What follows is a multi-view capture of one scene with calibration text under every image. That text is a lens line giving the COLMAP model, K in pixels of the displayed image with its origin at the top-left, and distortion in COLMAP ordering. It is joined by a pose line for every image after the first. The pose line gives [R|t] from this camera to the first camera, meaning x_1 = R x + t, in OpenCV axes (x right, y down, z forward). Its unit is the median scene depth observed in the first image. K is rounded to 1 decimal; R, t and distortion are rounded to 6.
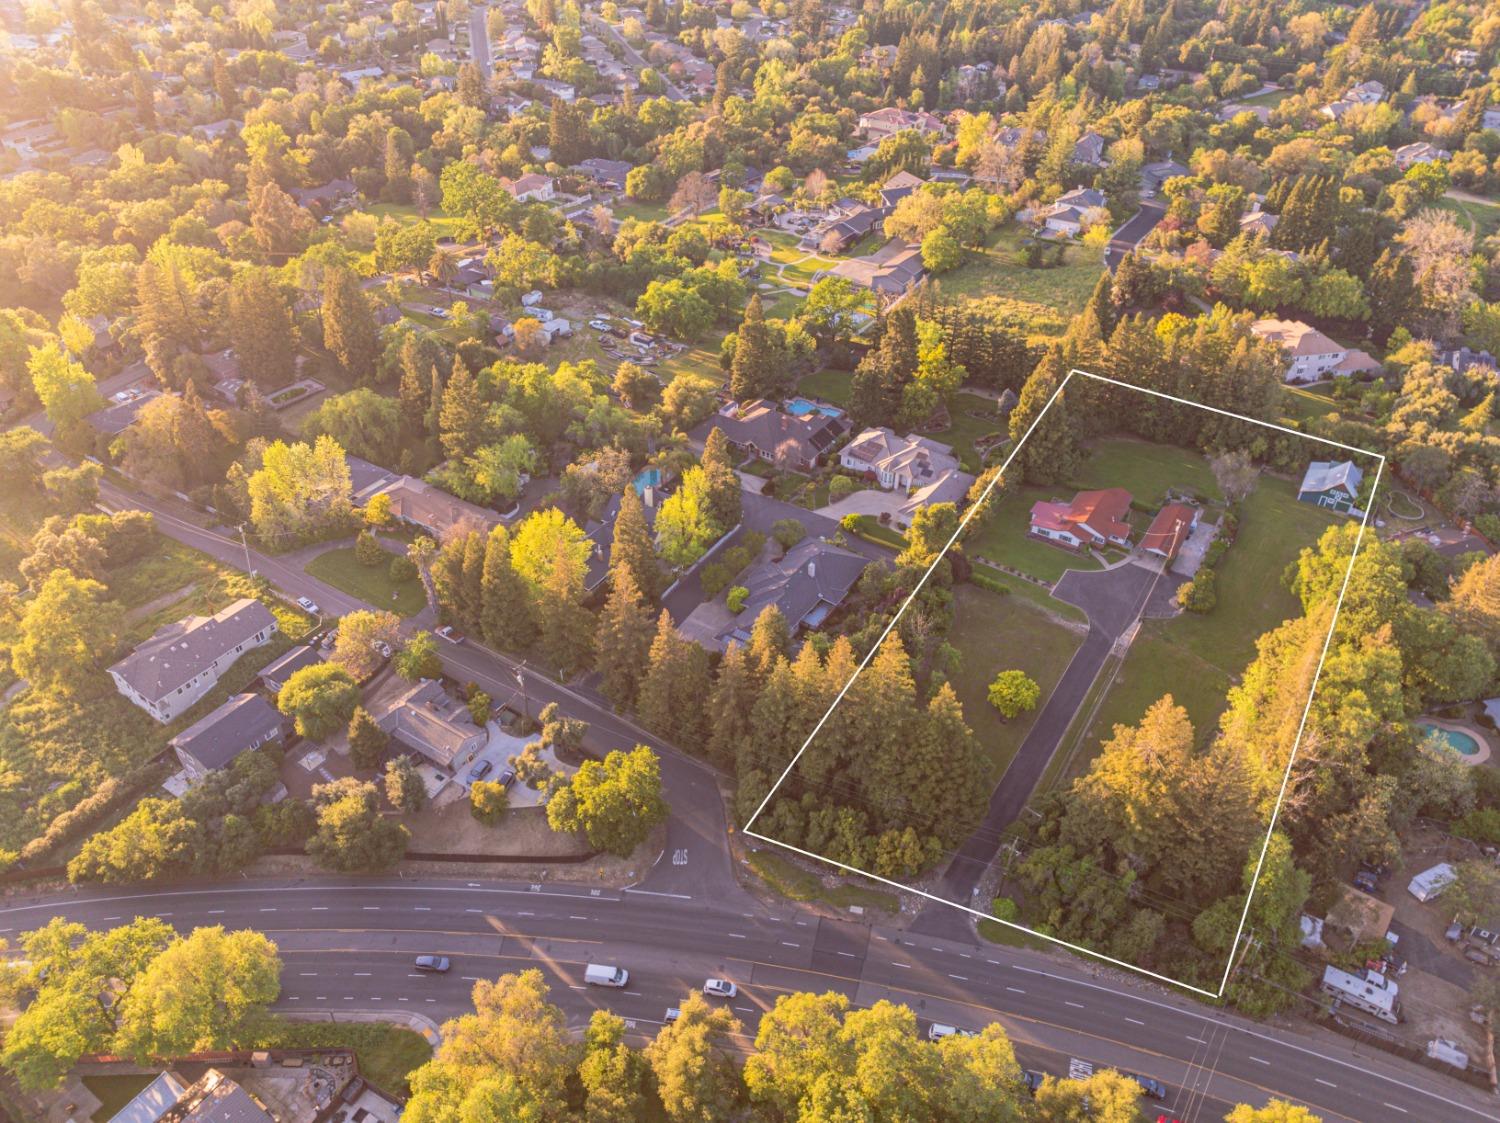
lens RADIAL K [[1059.7, 0, 756.7], [0, 1059.7, 558.5], [0, 0, 1]] dist [-0.039252, 0.012908]
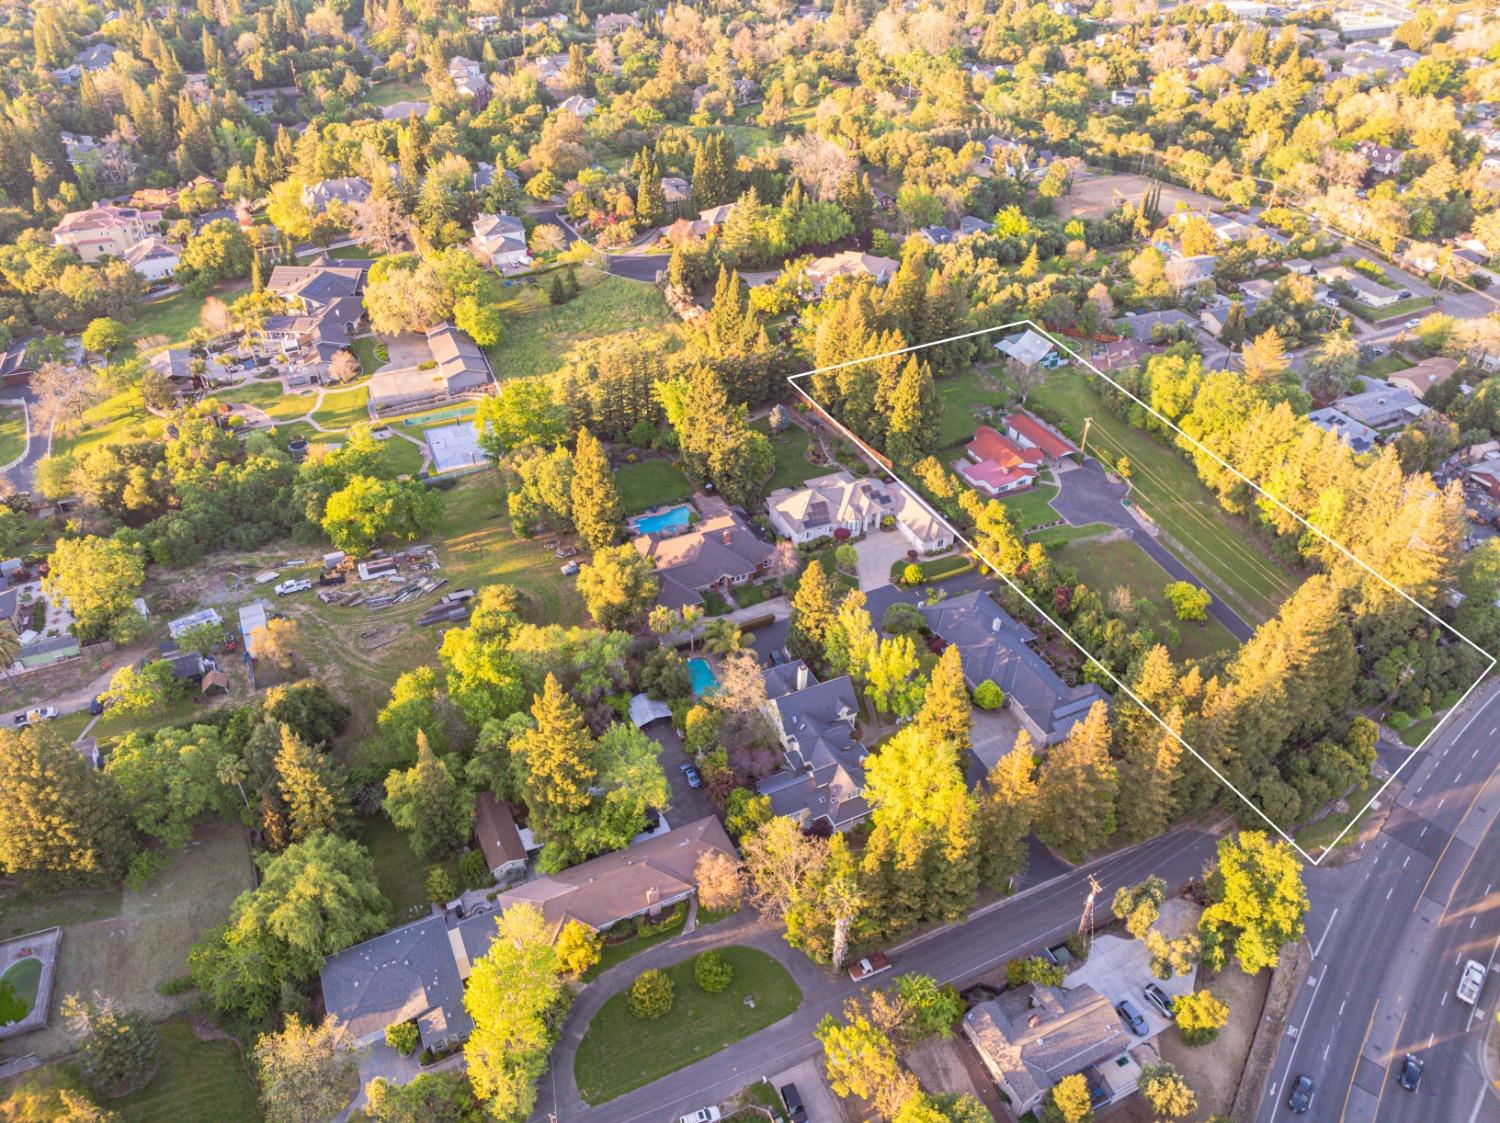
lens RADIAL K [[1059.7, 0, 748.7], [0, 1059.7, 561.9], [0, 0, 1]] dist [-0.039252, 0.012908]
pose [[0.529620, -0.508685, 0.678780, -0.448209], [0.504965, 0.832056, 0.229551, -0.241403], [-0.681552, 0.221186, 0.697541, 0.319346]]
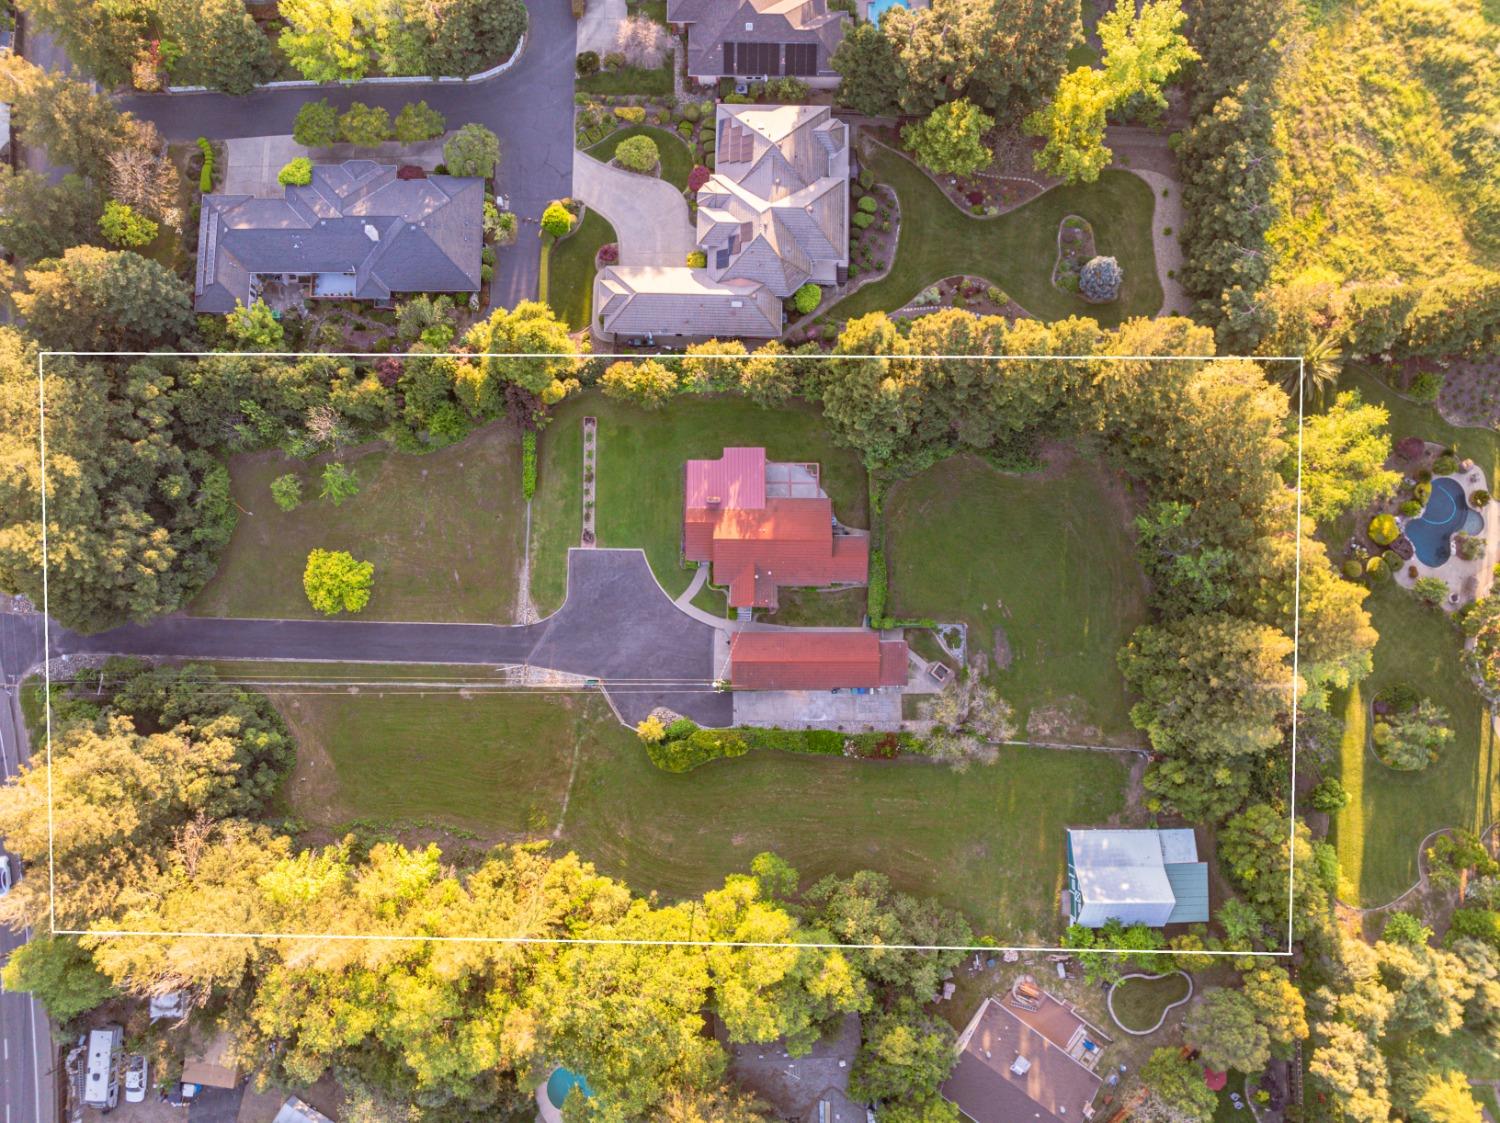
lens RADIAL K [[1059.7, 0, 751.5], [0, 1059.7, 552.3], [0, 0, 1]] dist [-0.039252, 0.012908]
pose [[0.534149, 0.840014, -0.095189, 0.270777], [-0.503961, 0.406800, 0.761930, -0.349480], [0.678755, -0.359013, 0.640626, 0.441864]]
